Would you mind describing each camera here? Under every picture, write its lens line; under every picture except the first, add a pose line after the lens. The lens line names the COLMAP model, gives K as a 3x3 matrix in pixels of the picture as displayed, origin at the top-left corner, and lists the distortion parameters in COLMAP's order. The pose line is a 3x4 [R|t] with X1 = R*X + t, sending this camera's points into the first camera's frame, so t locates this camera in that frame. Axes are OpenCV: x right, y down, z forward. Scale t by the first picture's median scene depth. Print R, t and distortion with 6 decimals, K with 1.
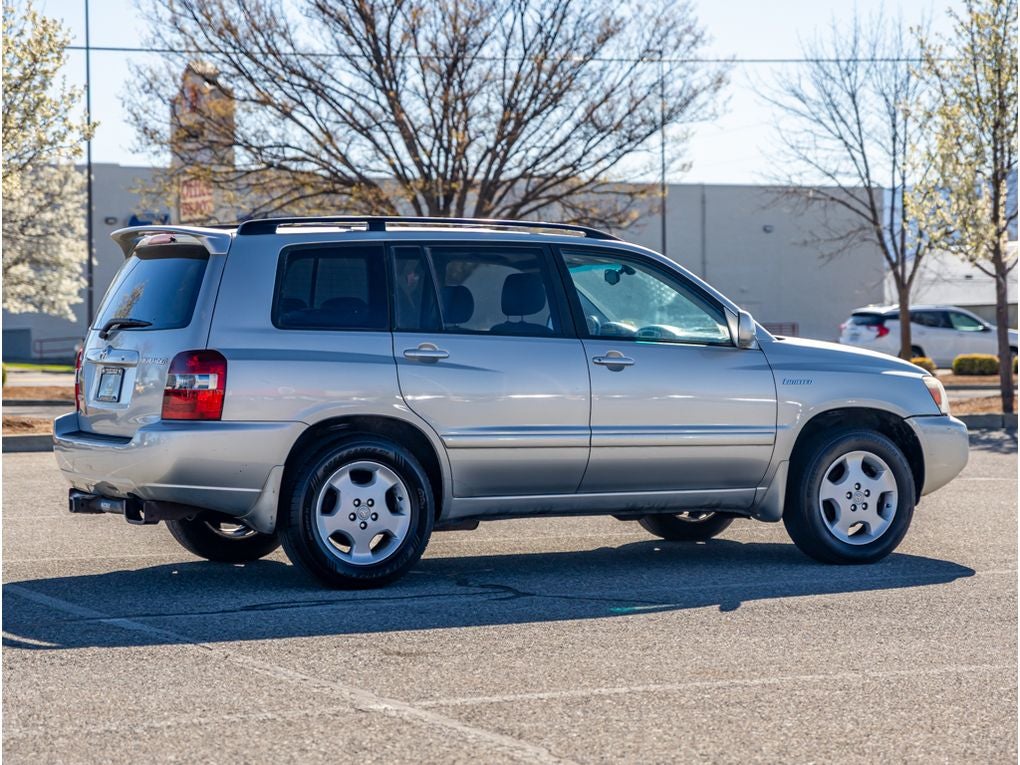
lens RADIAL K [[2557.6, 0, 510.4], [0, 2557.6, 377.0], [0, 0, 1]] dist [0.453293, 0.000000]
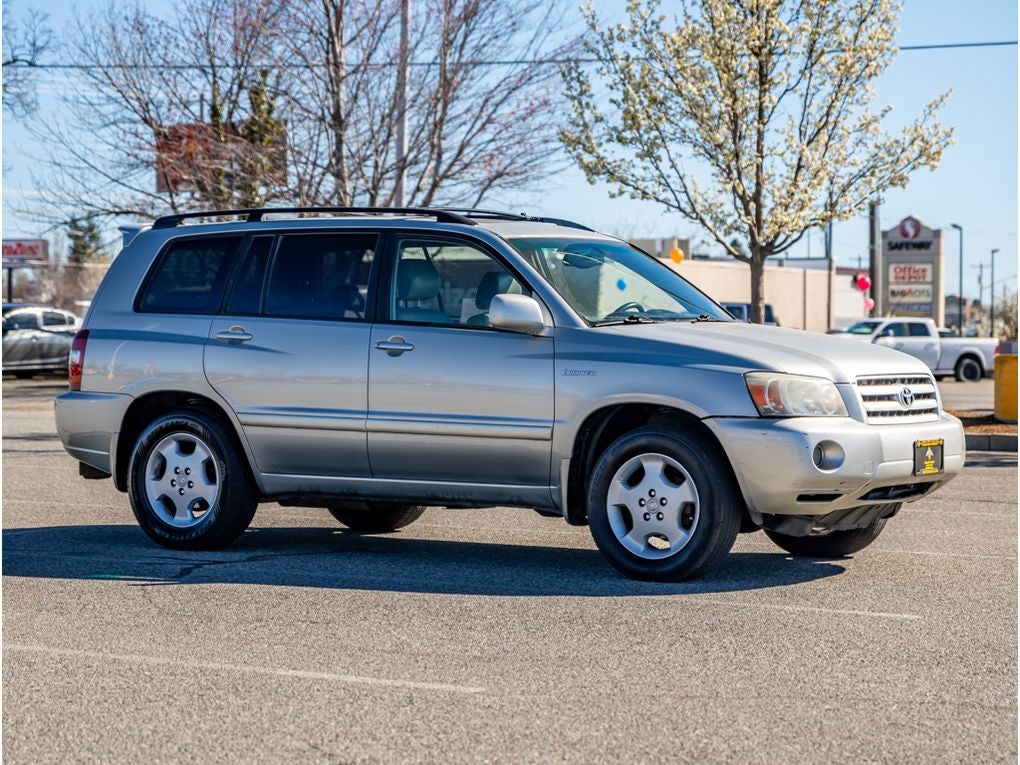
lens RADIAL K [[2557.6, 0, 507.0], [0, 2557.6, 381.2], [0, 0, 1]] dist [0.453293, 0.000000]
pose [[0.494389, 0.020496, -0.868999, 0.940710], [-0.027299, 0.999595, 0.008045, -0.001801], [0.868812, 0.019745, 0.494749, 0.560702]]
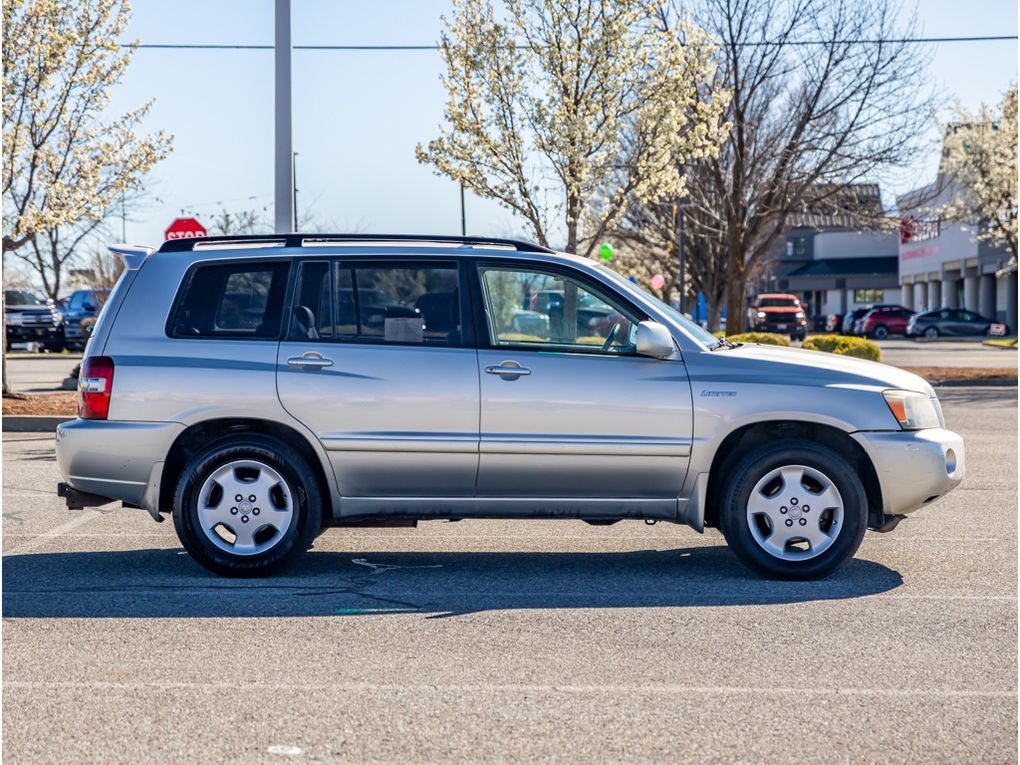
lens RADIAL K [[2378.3, 0, 505.2], [0, 2378.3, 385.1], [0, 0, 1]] dist [0.410583, 0.000000]
pose [[0.876230, 0.016428, -0.481612, 0.512271], [-0.012616, 0.999858, 0.011152, -0.011287], [0.481727, -0.003695, 0.876313, 0.161567]]
